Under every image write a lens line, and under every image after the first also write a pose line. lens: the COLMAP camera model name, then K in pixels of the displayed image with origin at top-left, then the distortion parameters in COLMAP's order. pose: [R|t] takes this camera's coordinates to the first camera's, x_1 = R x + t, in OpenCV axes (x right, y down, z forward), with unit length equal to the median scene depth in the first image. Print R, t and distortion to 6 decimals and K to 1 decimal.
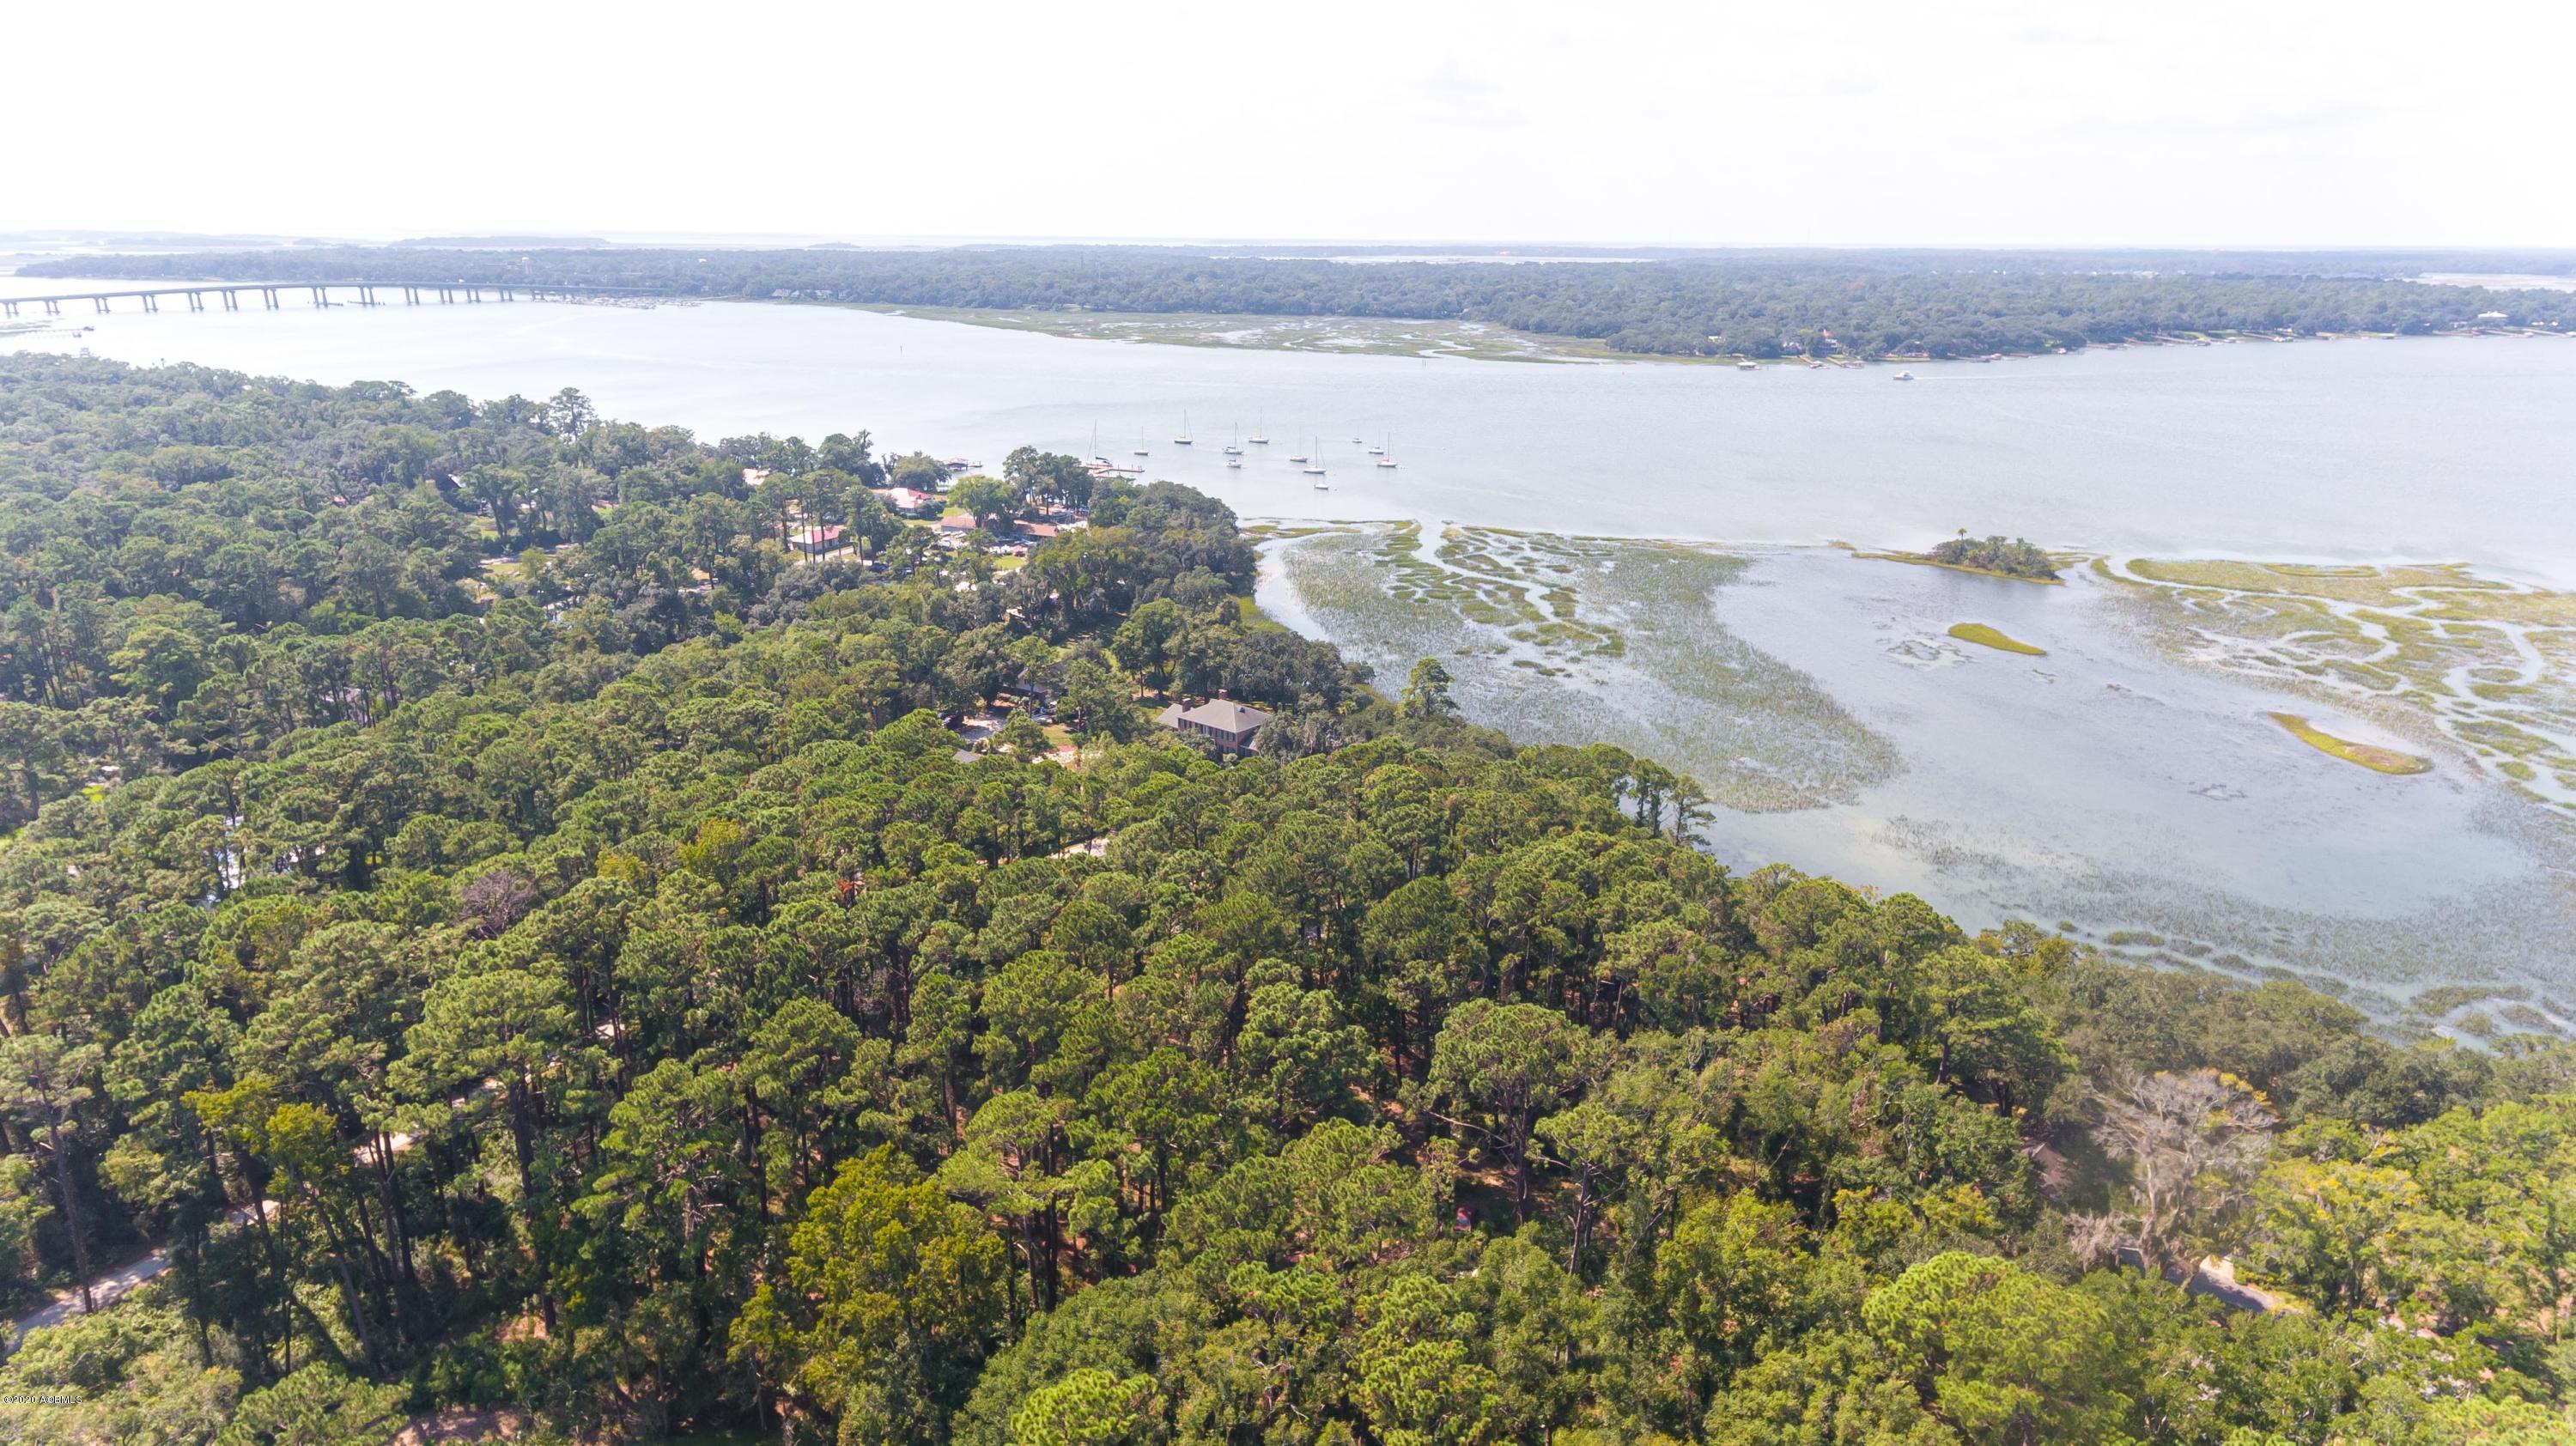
lens RADIAL K [[1533.2, 0, 1283.2], [0, 1533.2, 707.1], [0, 0, 1]] dist [0.024864, -0.000372]
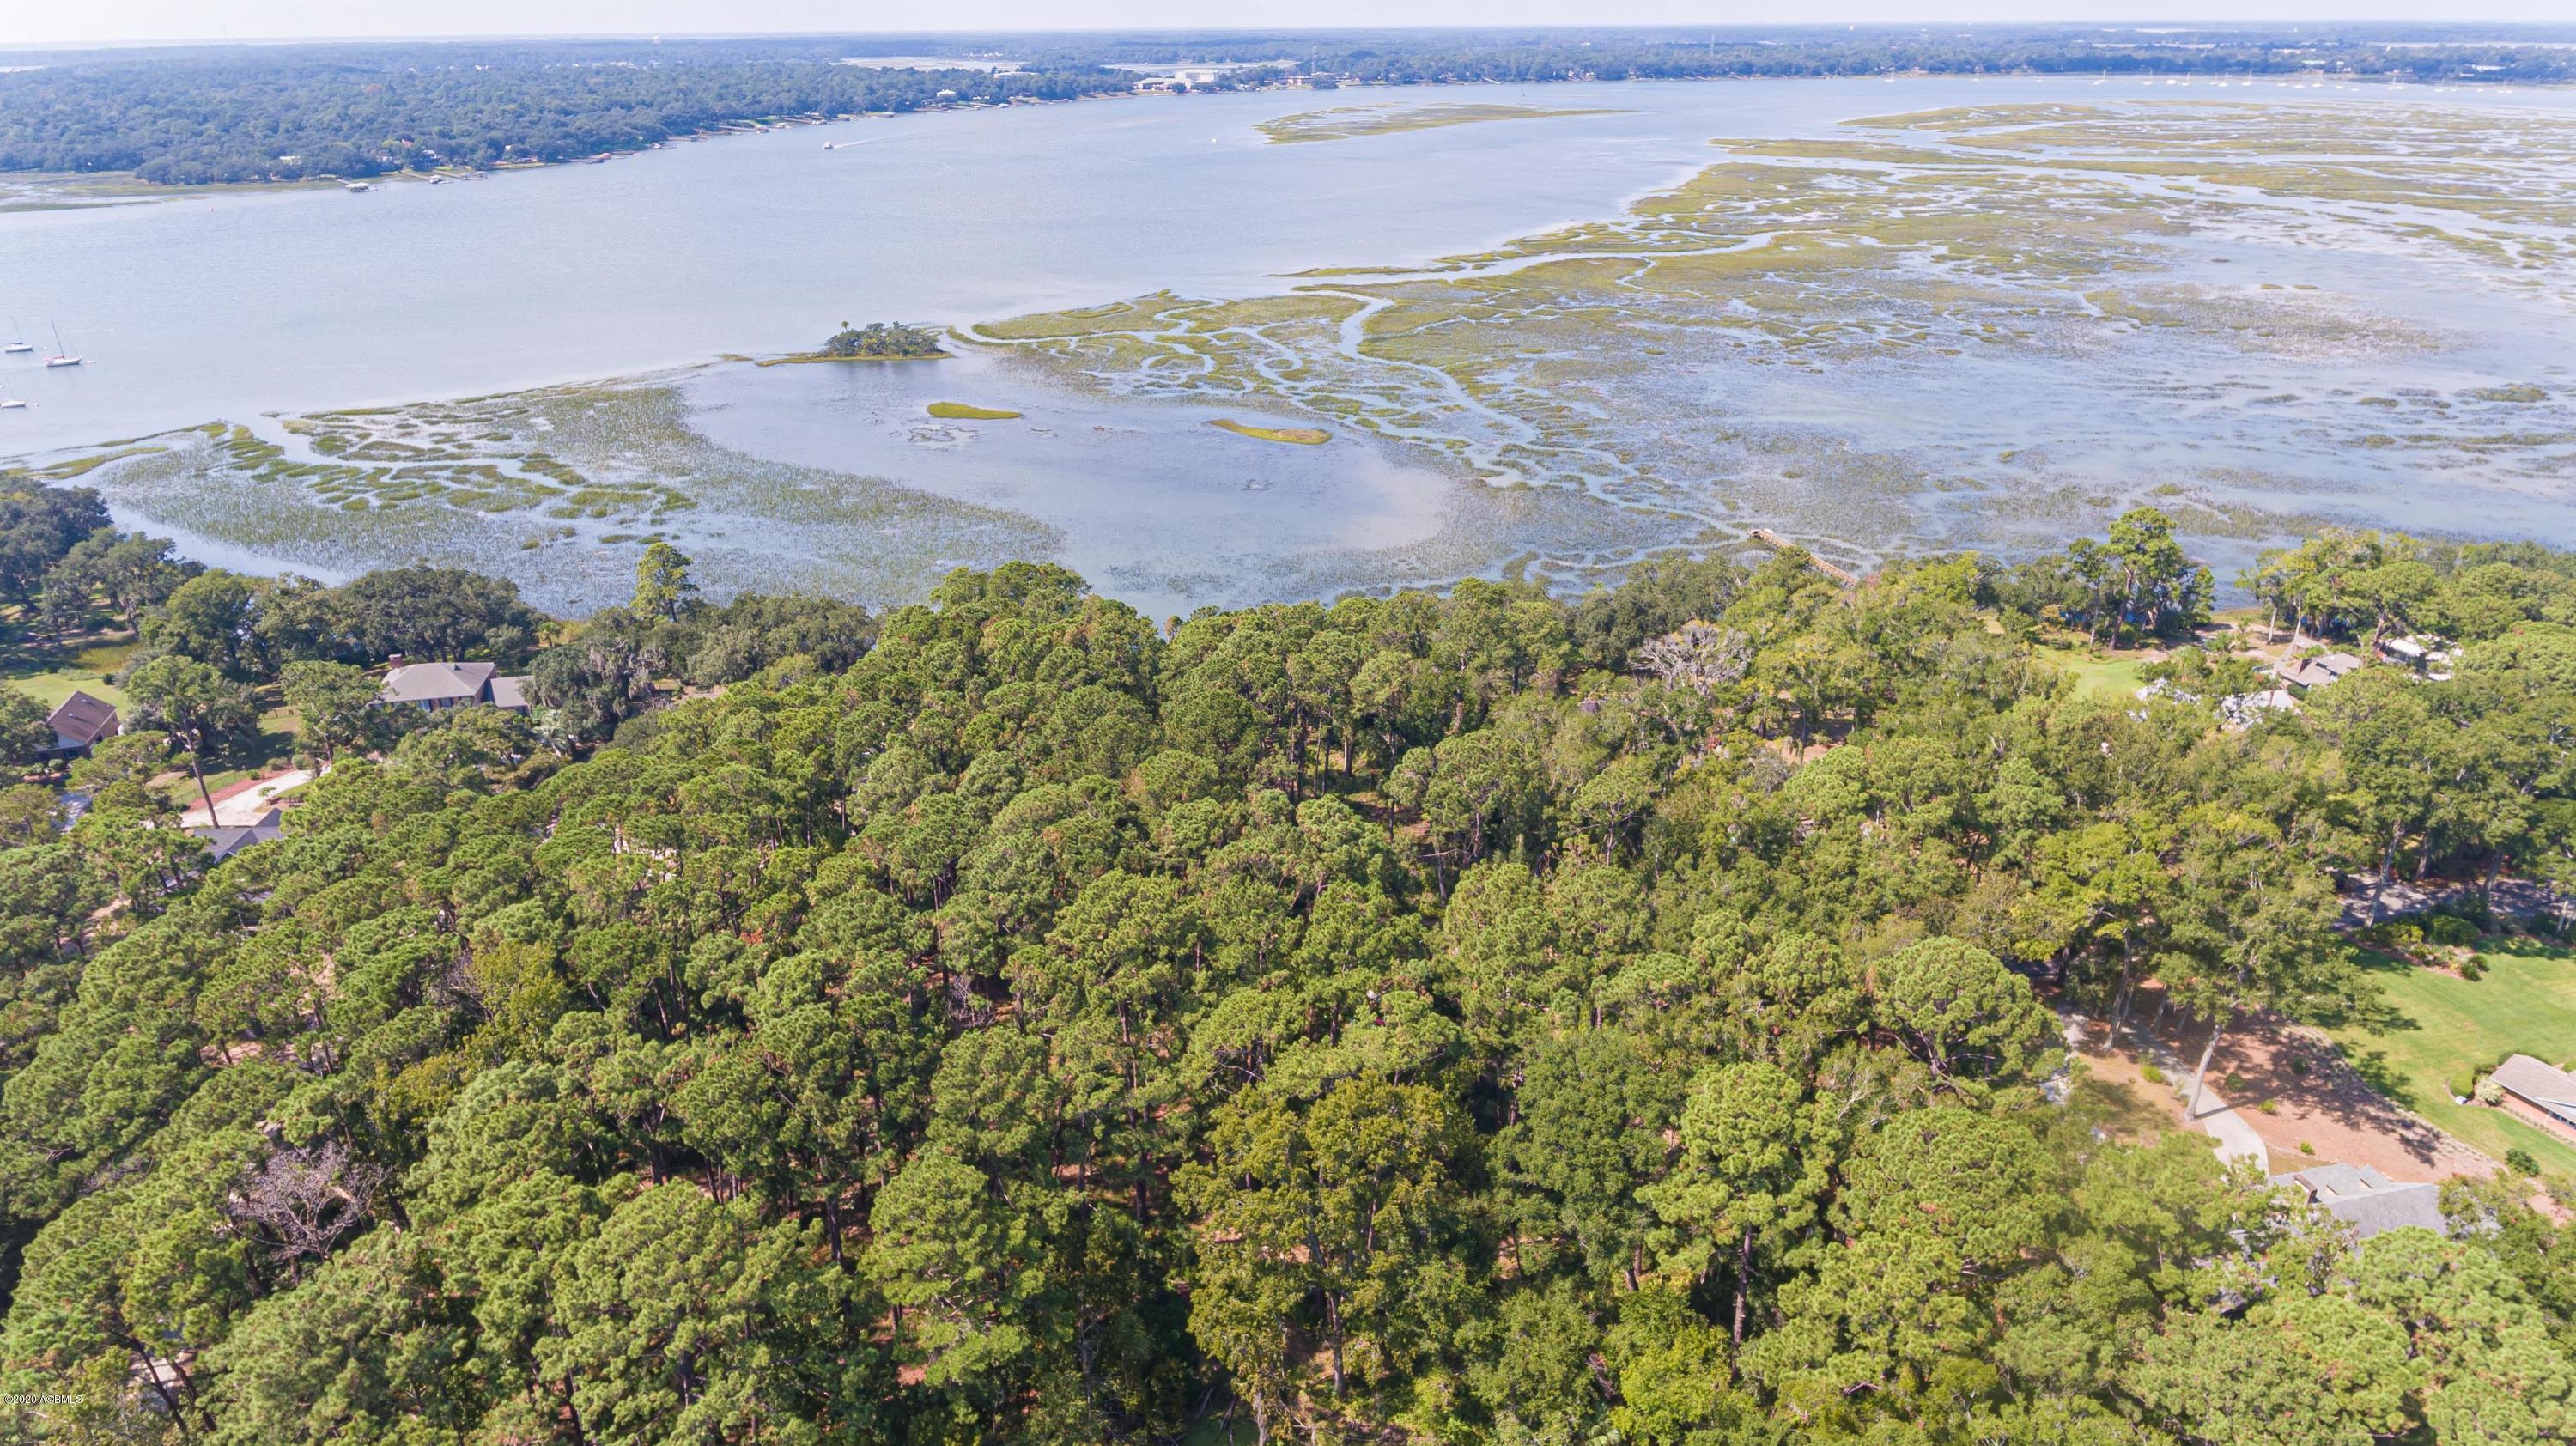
lens RADIAL K [[1517.0, 0, 1283.2], [0, 1517.0, 701.5], [0, 0, 1]] dist [-0.001326, -0.000328]
pose [[0.624176, -0.333945, 0.706318, -0.200050], [0.244734, 0.942121, 0.229160, -0.035543], [-0.741963, 0.029824, 0.669777, 0.086378]]
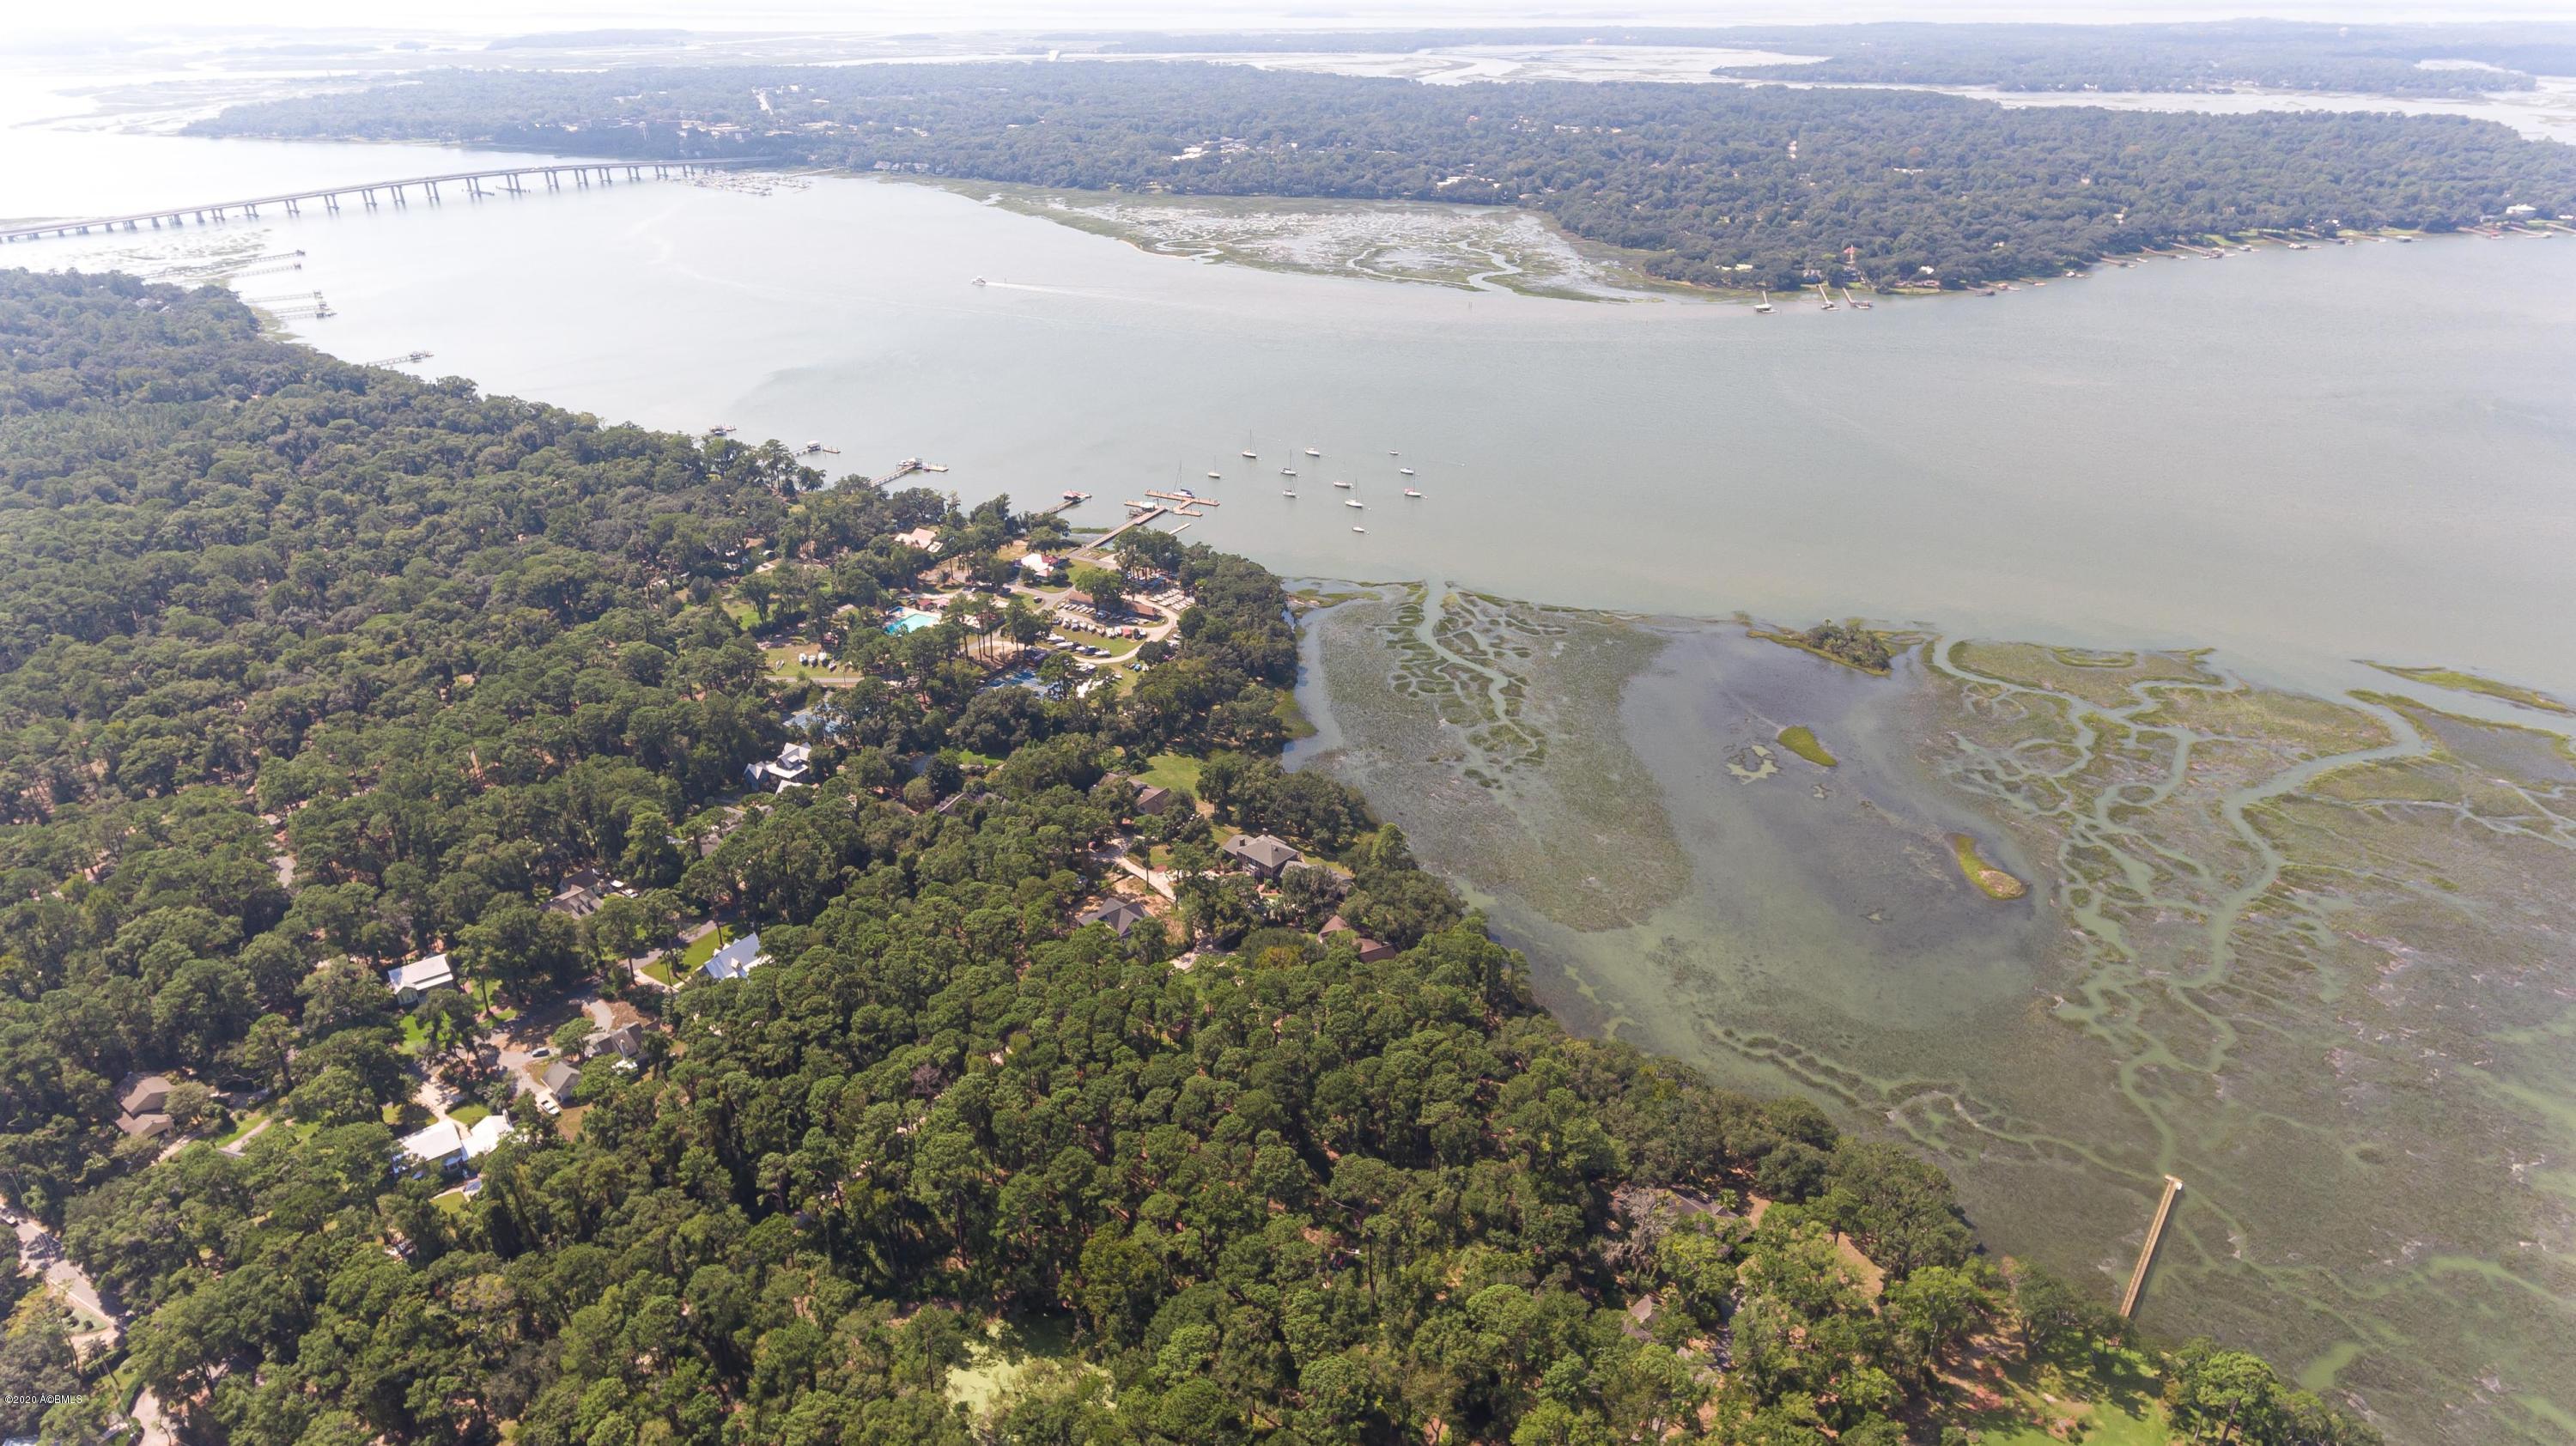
lens RADIAL K [[1509.2, 0, 1283.7], [0, 1509.2, 701.2], [0, 0, 1]] dist [0.025257, -0.001655]
pose [[0.998706, 0.013815, -0.048951, 0.034942], [-0.006824, 0.990101, 0.140191, -0.231713], [0.050403, -0.139675, 0.988914, -0.341653]]
